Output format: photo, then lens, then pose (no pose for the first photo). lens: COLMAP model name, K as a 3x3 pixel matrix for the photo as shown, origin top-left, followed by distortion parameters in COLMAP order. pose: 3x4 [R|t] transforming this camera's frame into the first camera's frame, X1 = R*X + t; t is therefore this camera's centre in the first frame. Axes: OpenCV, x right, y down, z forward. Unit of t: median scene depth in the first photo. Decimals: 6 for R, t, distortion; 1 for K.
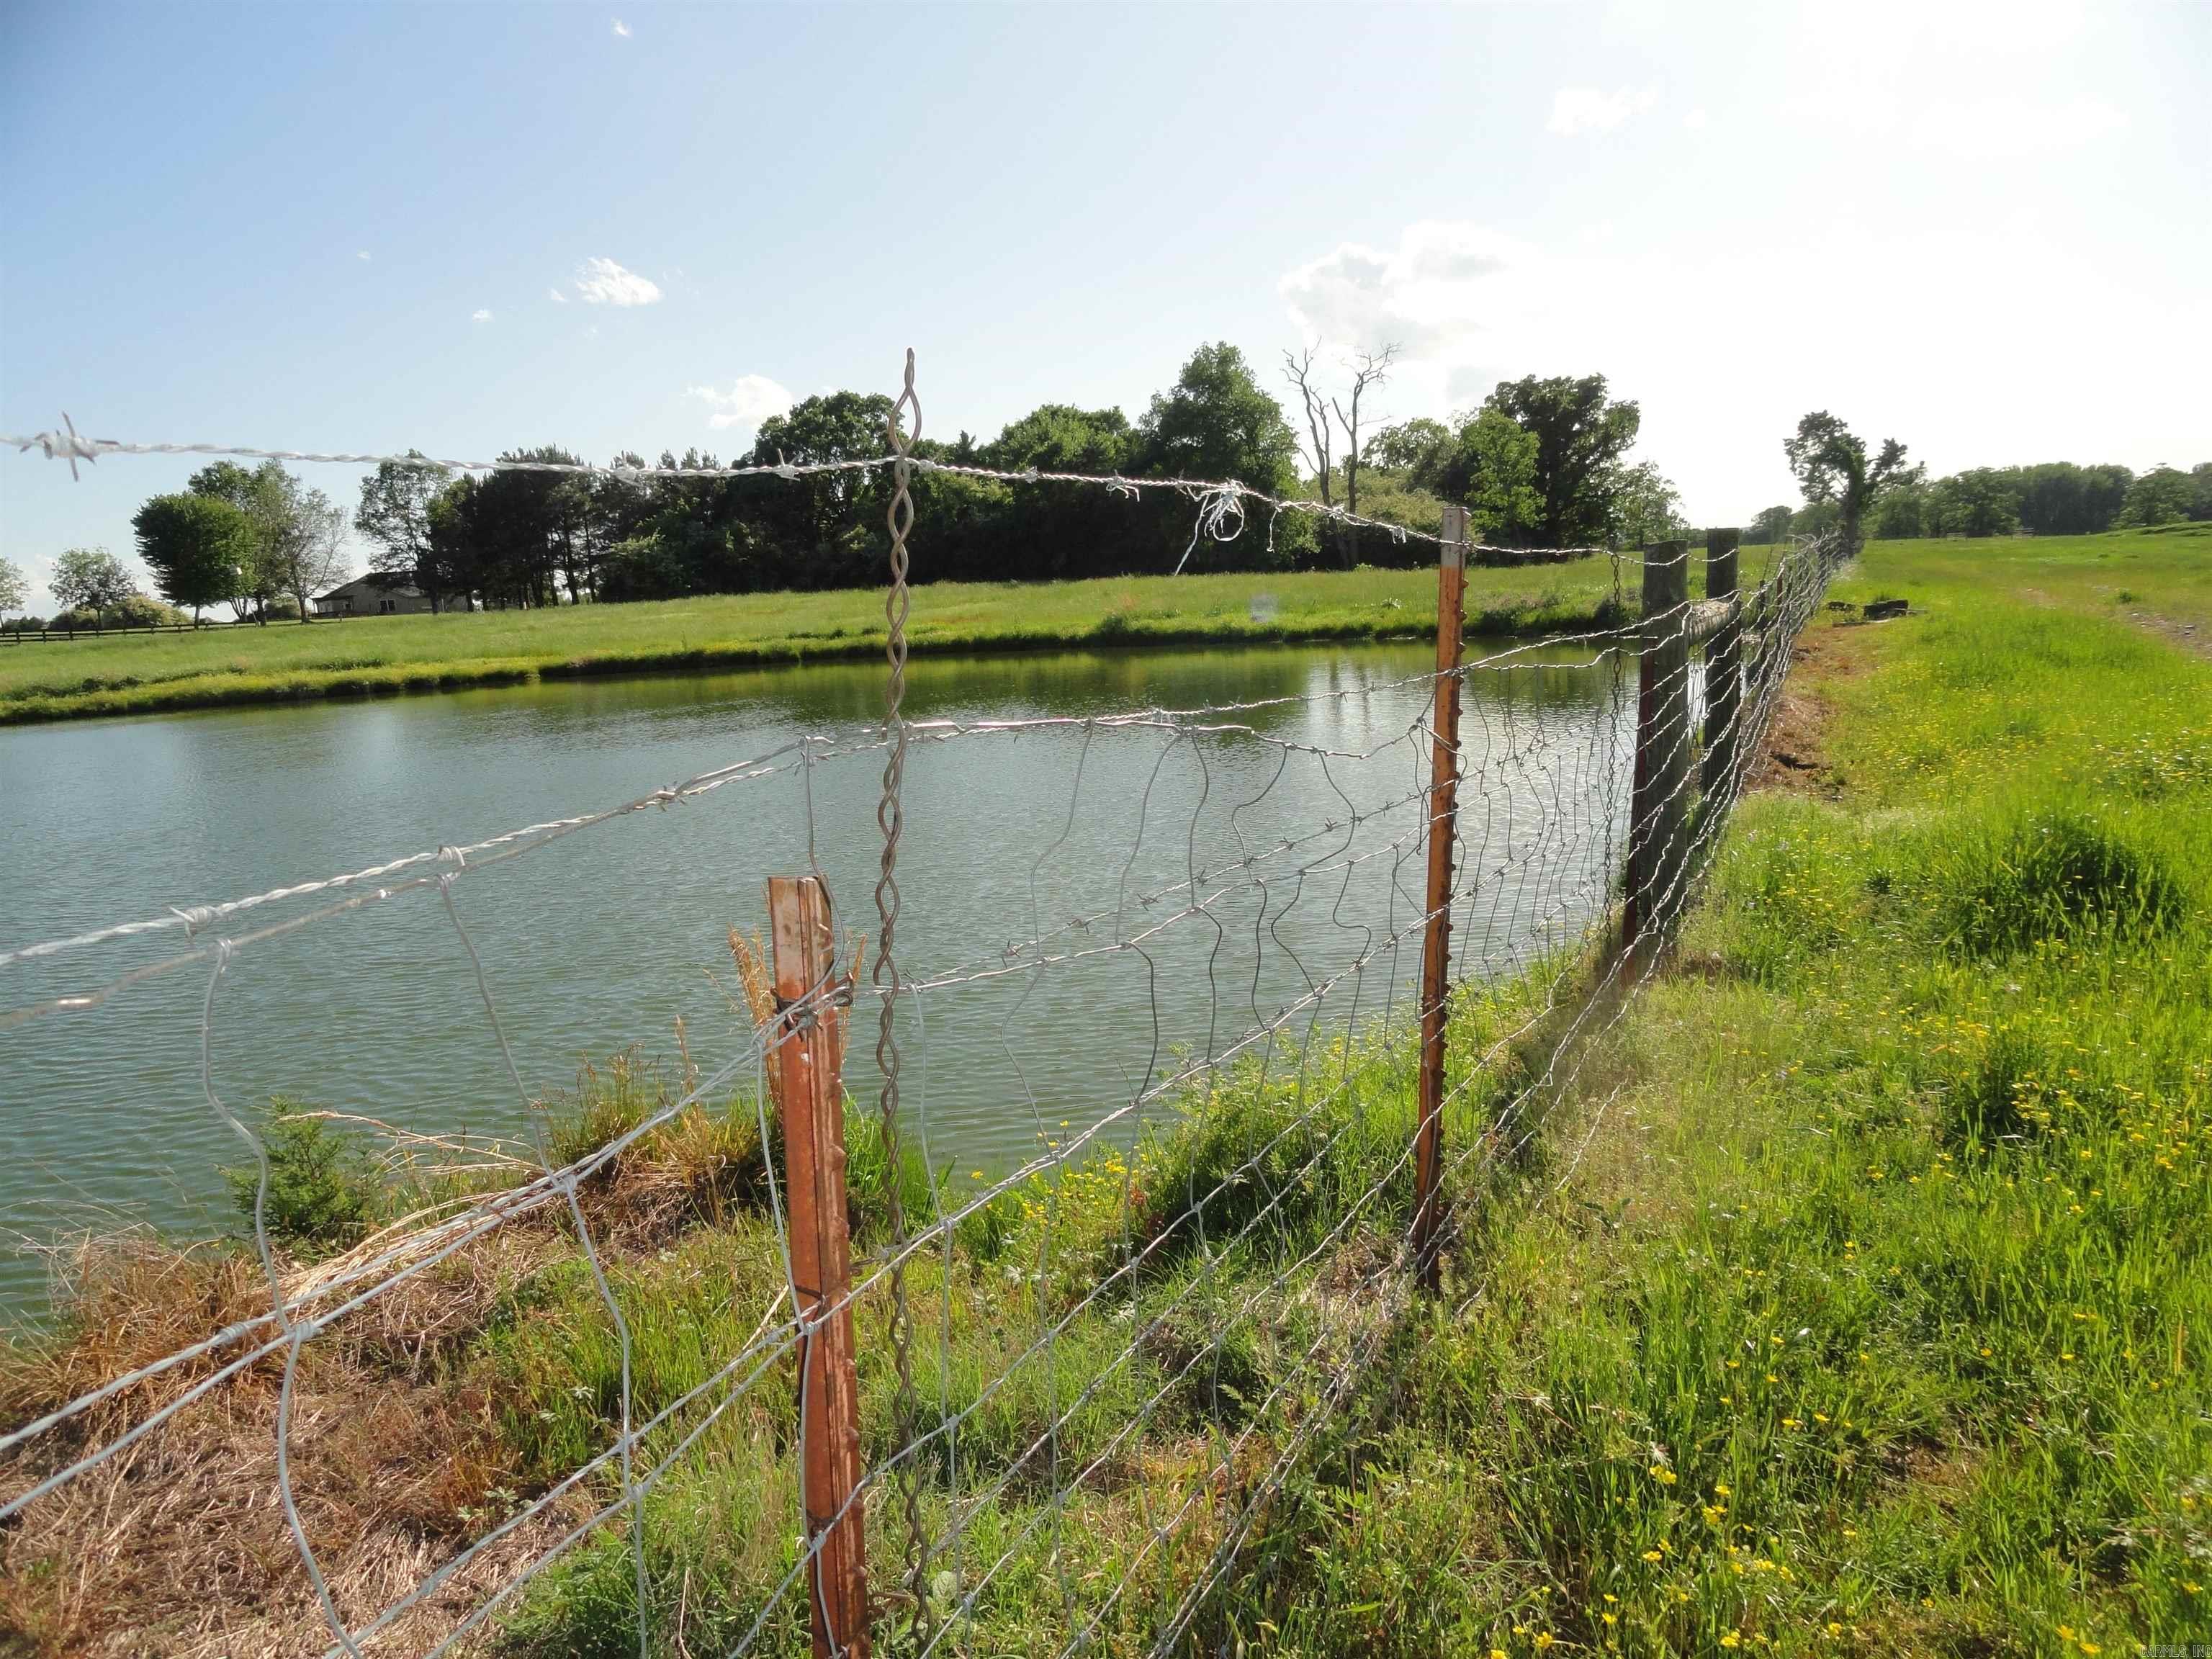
lens RADIAL K [[1547.9, 0, 1103.9], [0, 1547.9, 825.3], [0, 0, 1]] dist [-0.002035, 0.009156]
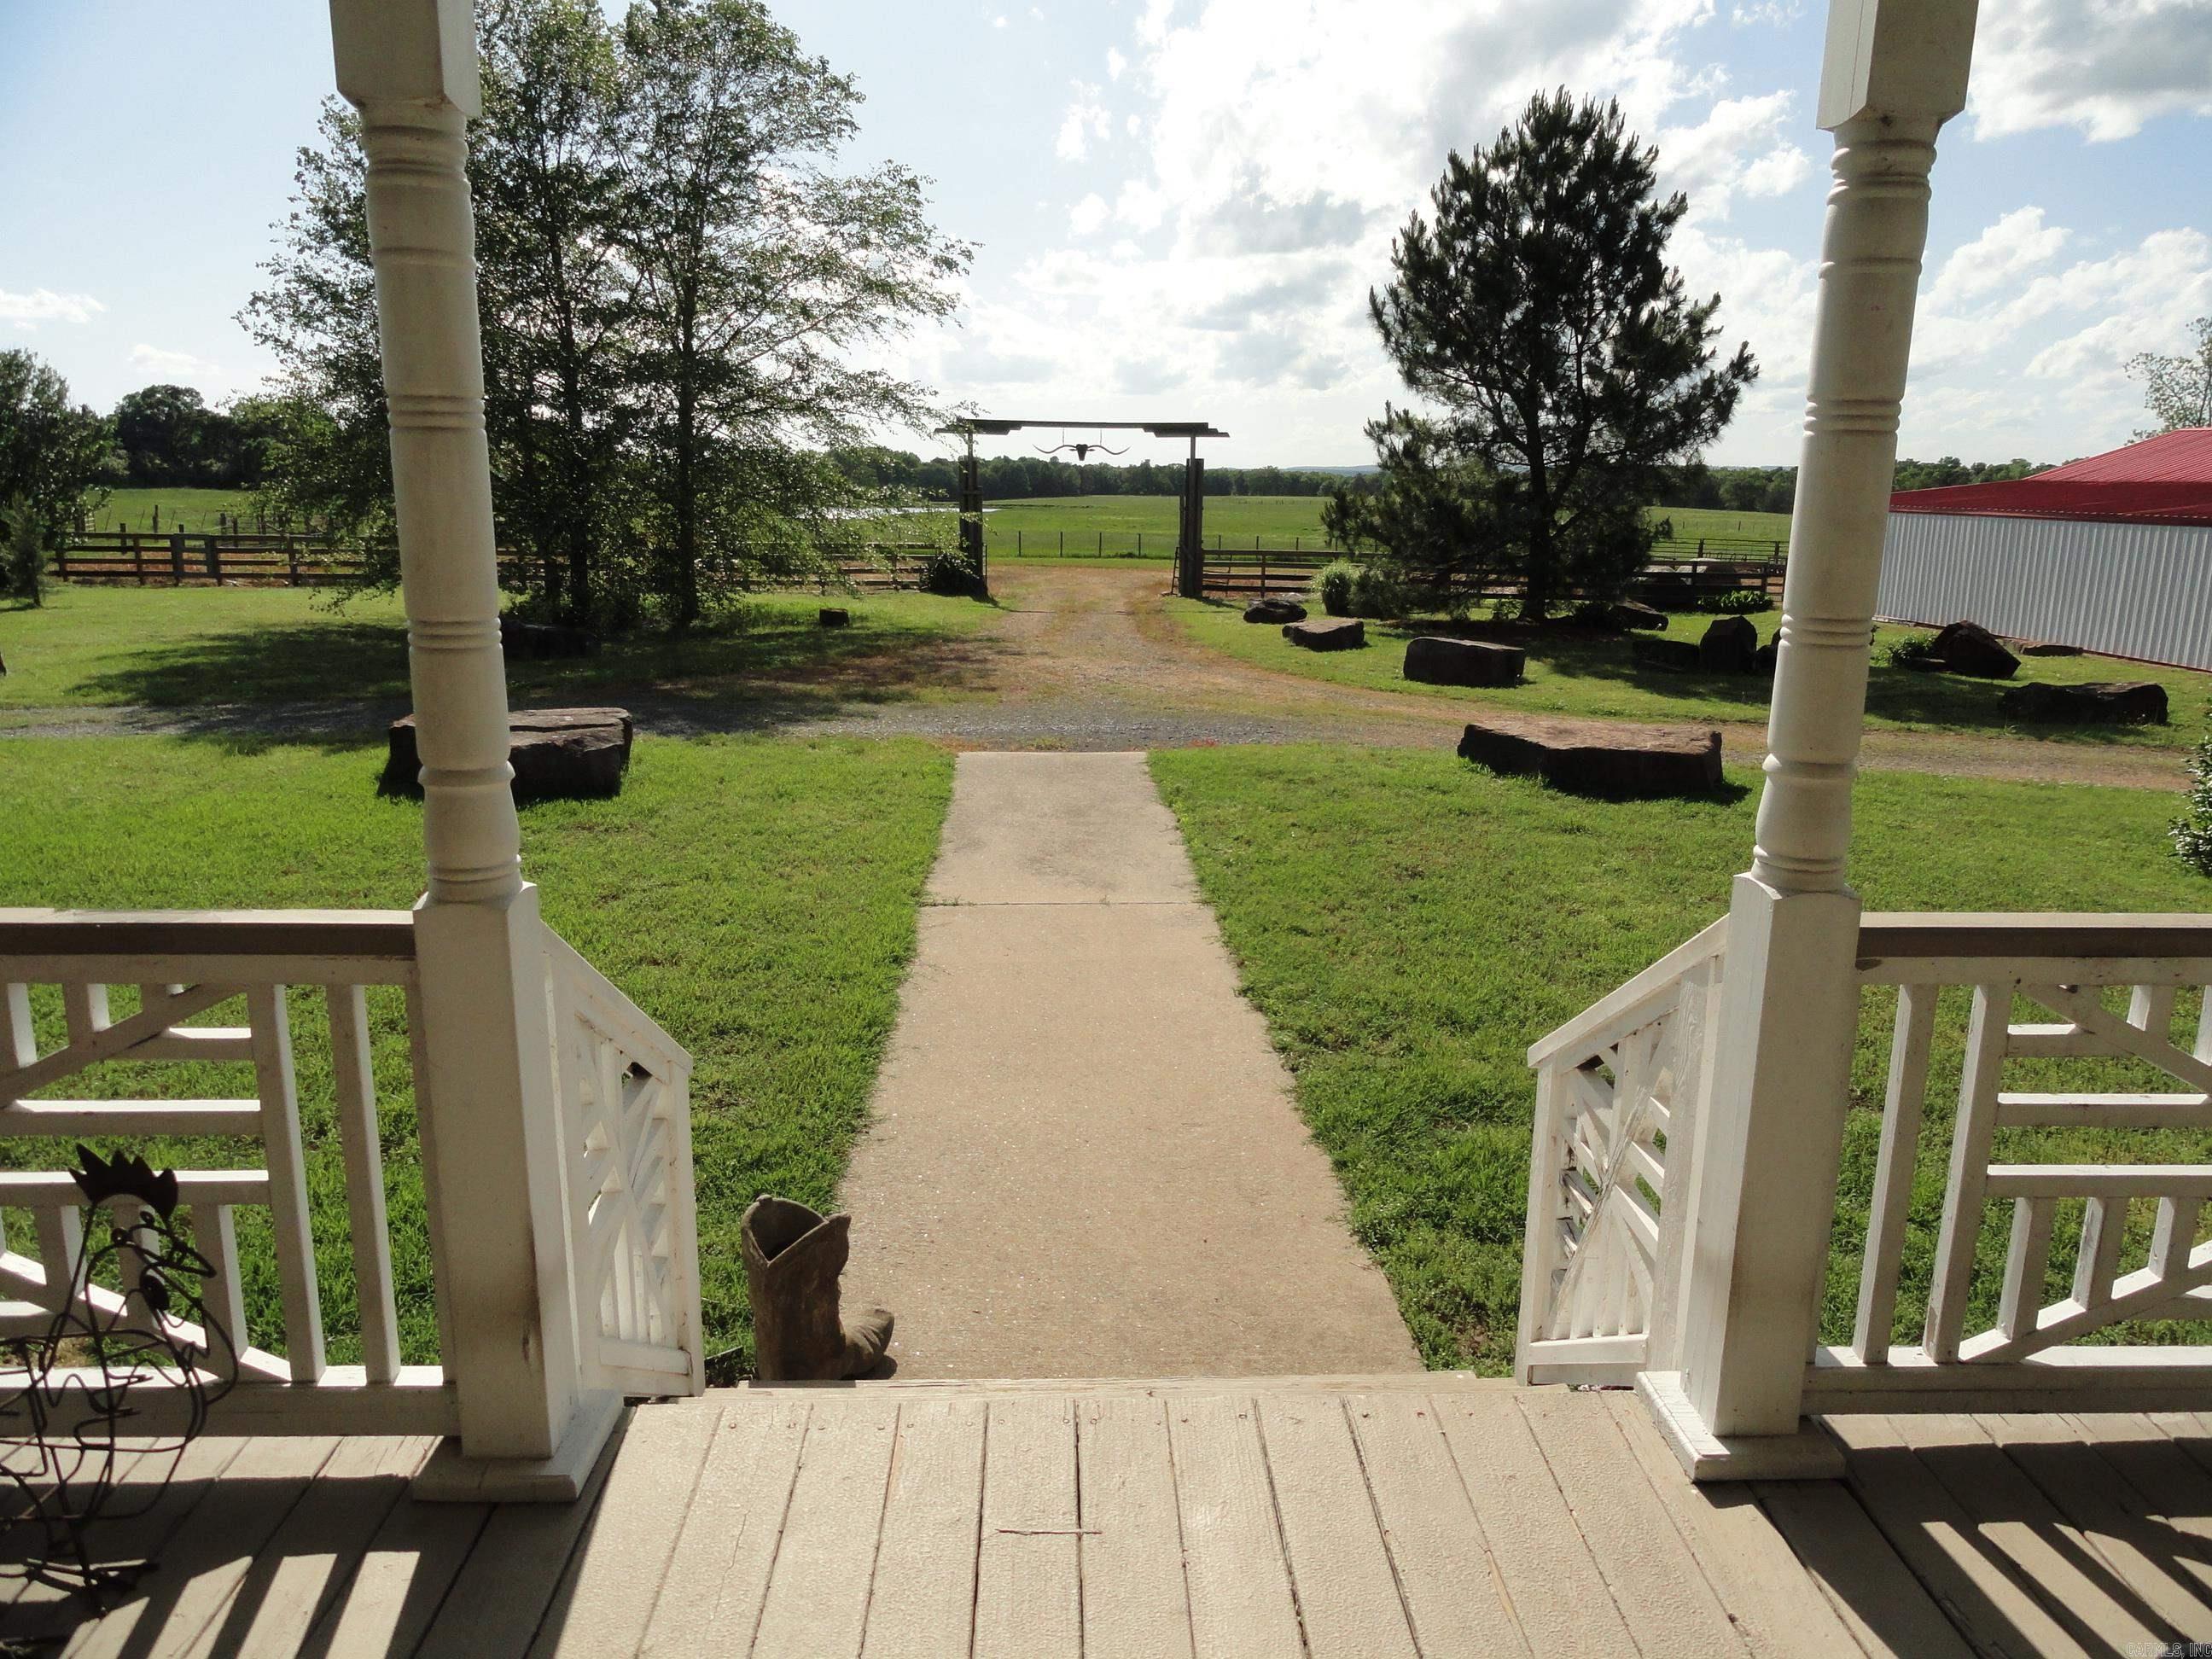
lens RADIAL K [[1547.9, 0, 1104.6], [0, 1547.9, 817.0], [0, 0, 1]] dist [-0.002035, 0.009156]
pose [[0.809742, -0.049092, 0.584729, -0.415880], [0.023891, 0.998426, 0.050740, 0.211957], [-0.586300, -0.027117, 0.809640, -1.407139]]
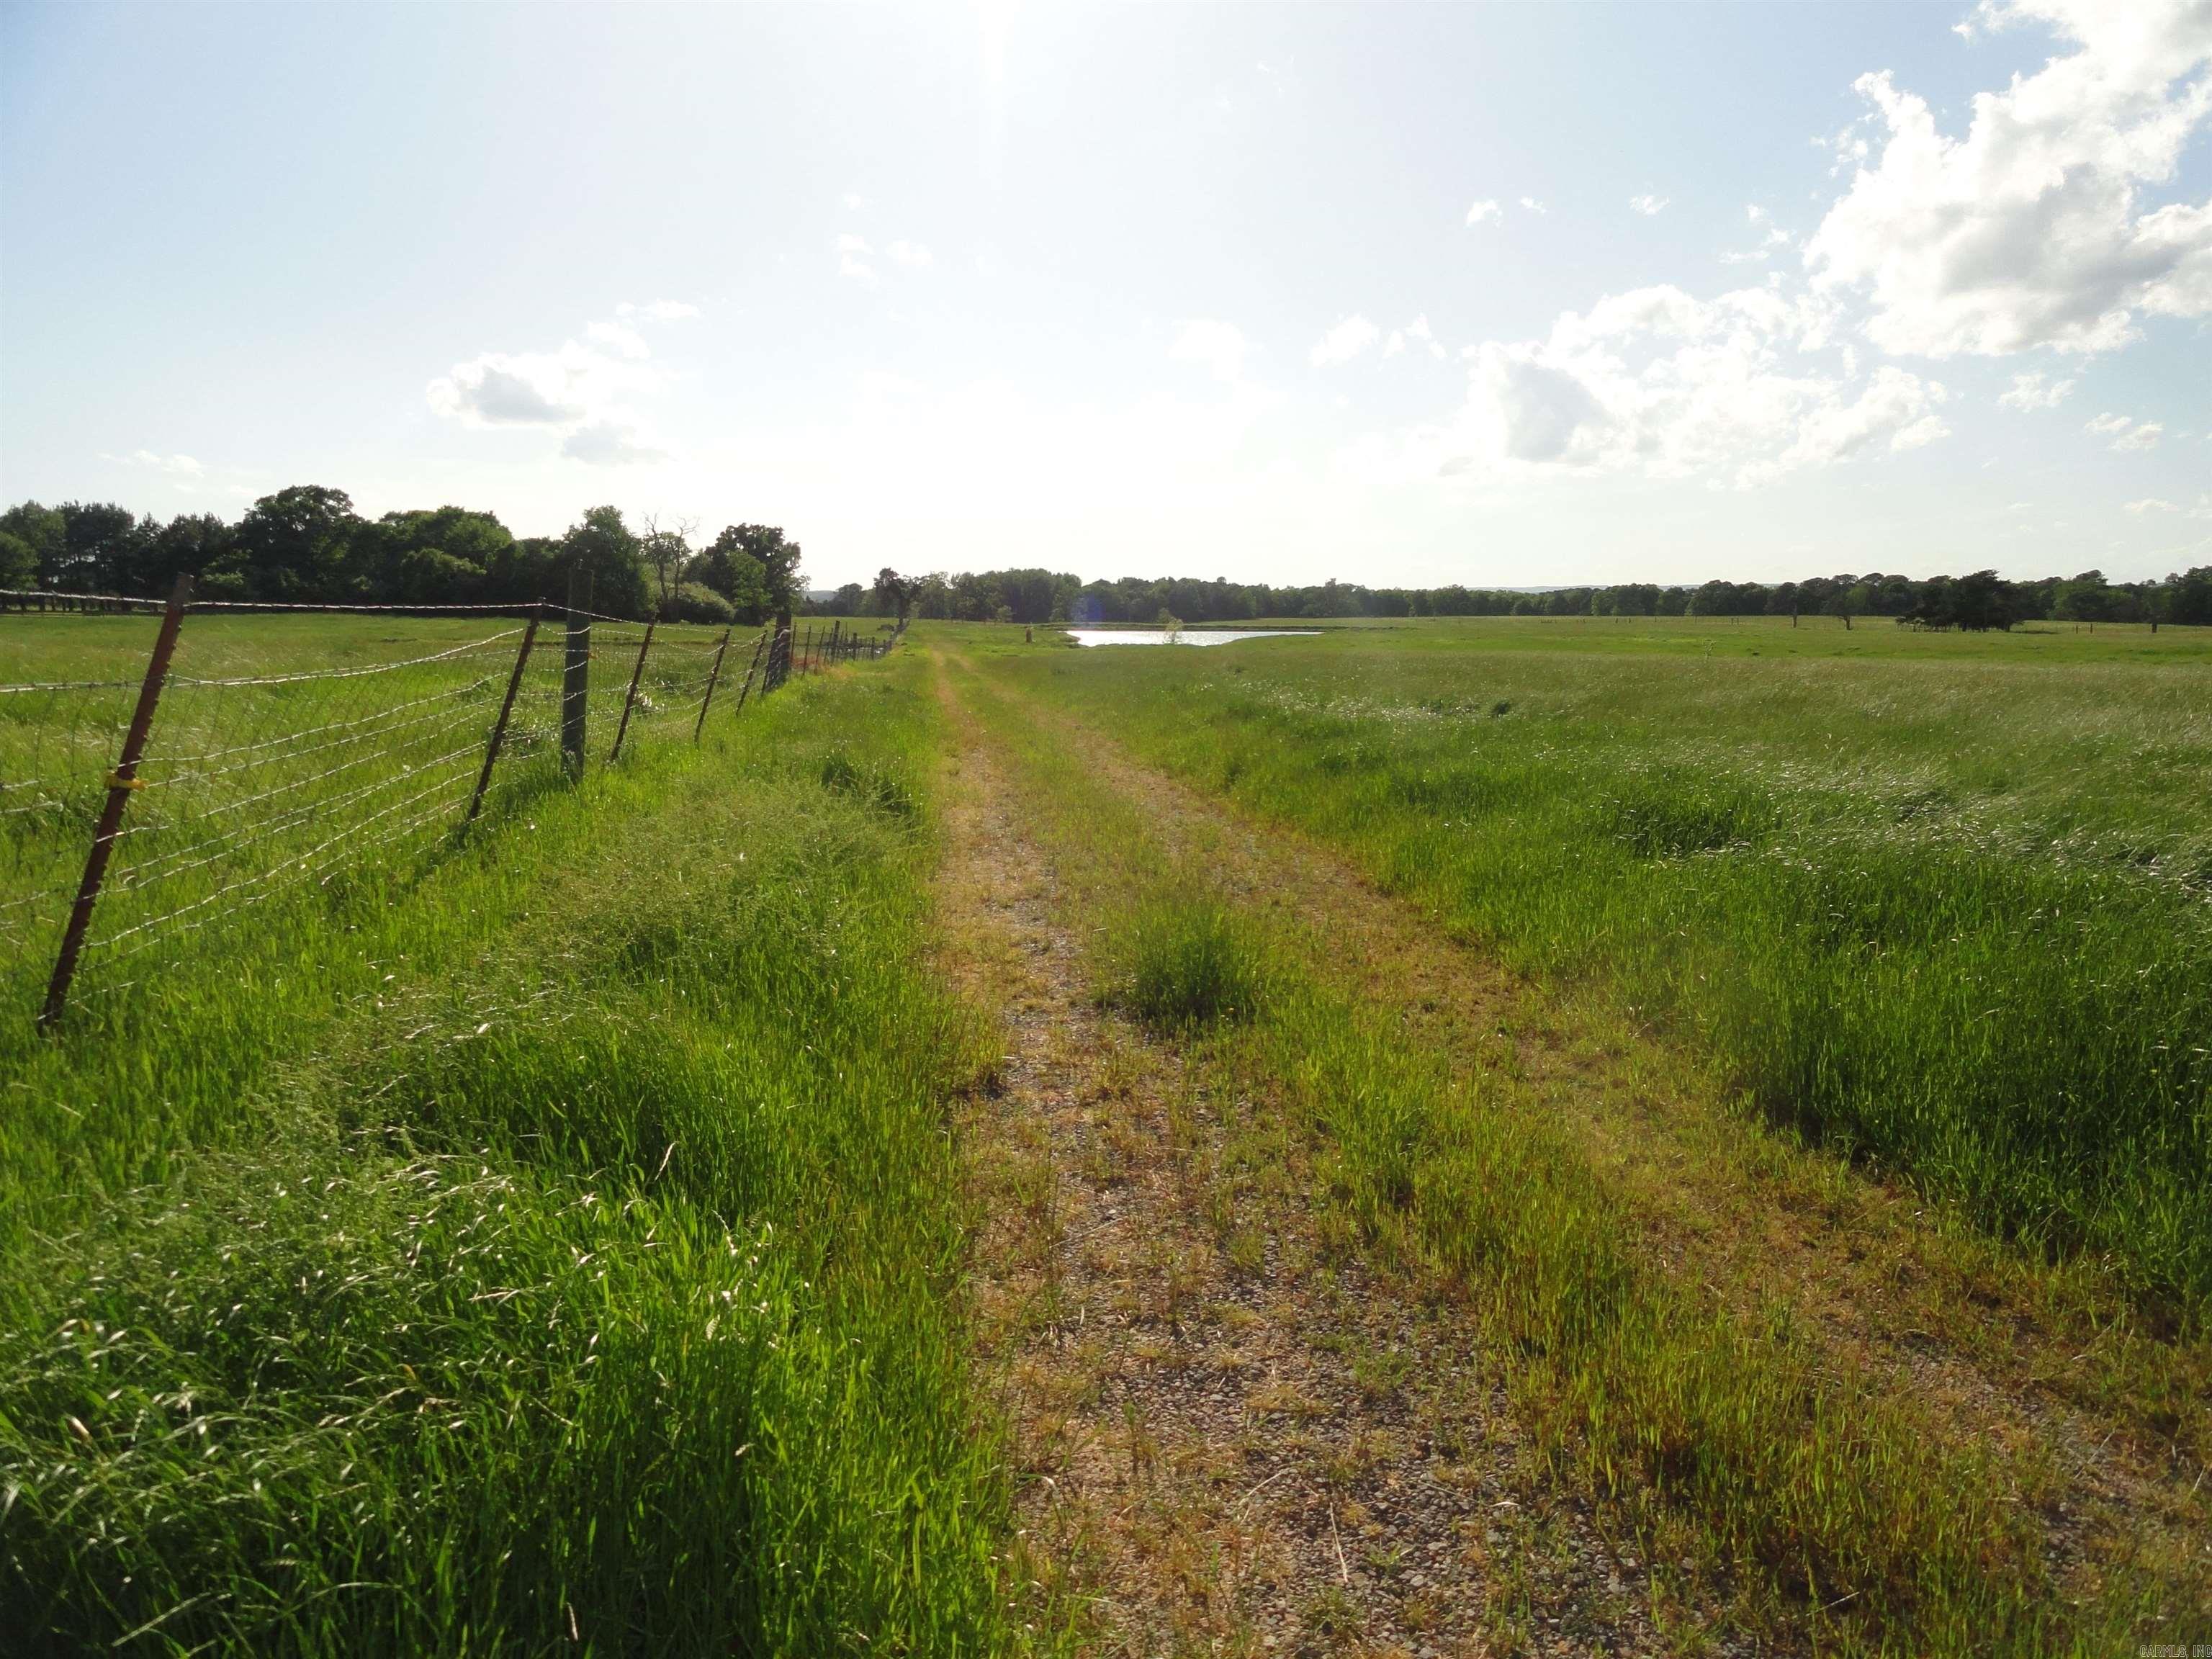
lens RADIAL K [[1547.9, 0, 1105.5], [0, 1547.9, 823.6], [0, 0, 1]] dist [-0.002035, 0.009156]
pose [[0.839916, -0.007126, 0.542669, -0.375500], [0.024556, 0.999389, -0.024885, 0.129694], [-0.542160, 0.034227, 0.839578, -0.795587]]
